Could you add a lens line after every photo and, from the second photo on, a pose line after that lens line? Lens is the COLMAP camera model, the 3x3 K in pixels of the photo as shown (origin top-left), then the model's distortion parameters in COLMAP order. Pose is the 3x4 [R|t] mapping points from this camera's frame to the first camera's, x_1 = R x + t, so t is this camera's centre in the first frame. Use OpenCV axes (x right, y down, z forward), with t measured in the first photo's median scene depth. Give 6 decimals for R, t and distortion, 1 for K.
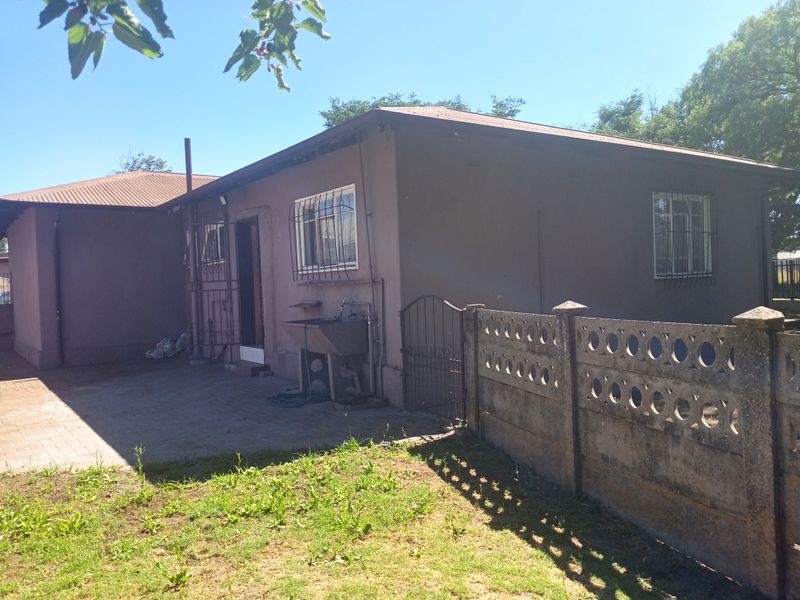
lens RADIAL K [[651.4, 0, 402.3], [0, 651.4, 293.8], [0, 0, 1]] dist [0.114412, -0.177688]
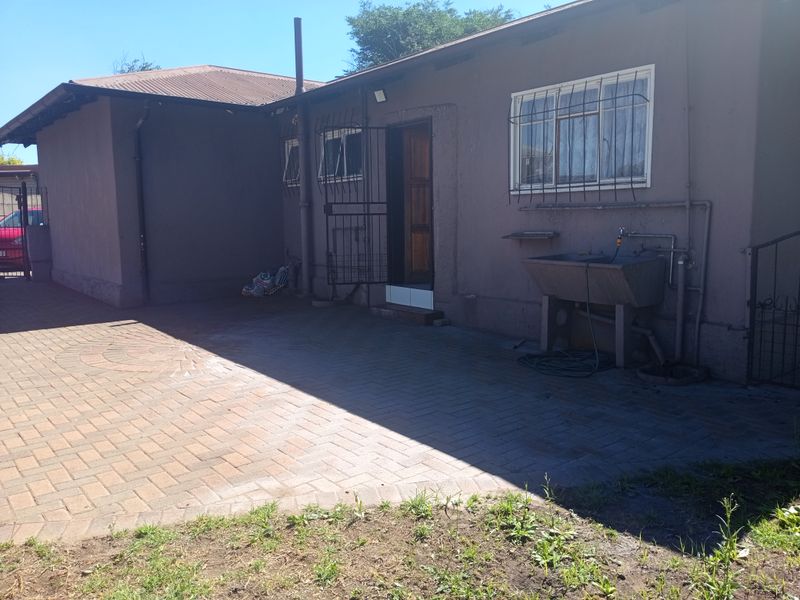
lens RADIAL K [[651.4, 0, 402.3], [0, 651.4, 293.8], [0, 0, 1]] dist [0.114412, -0.177688]
pose [[0.997913, 0.019826, 0.061449, -0.300844], [-0.025900, 0.994683, 0.099675, 0.010540], [-0.059146, -0.101059, 0.993121, 0.222742]]
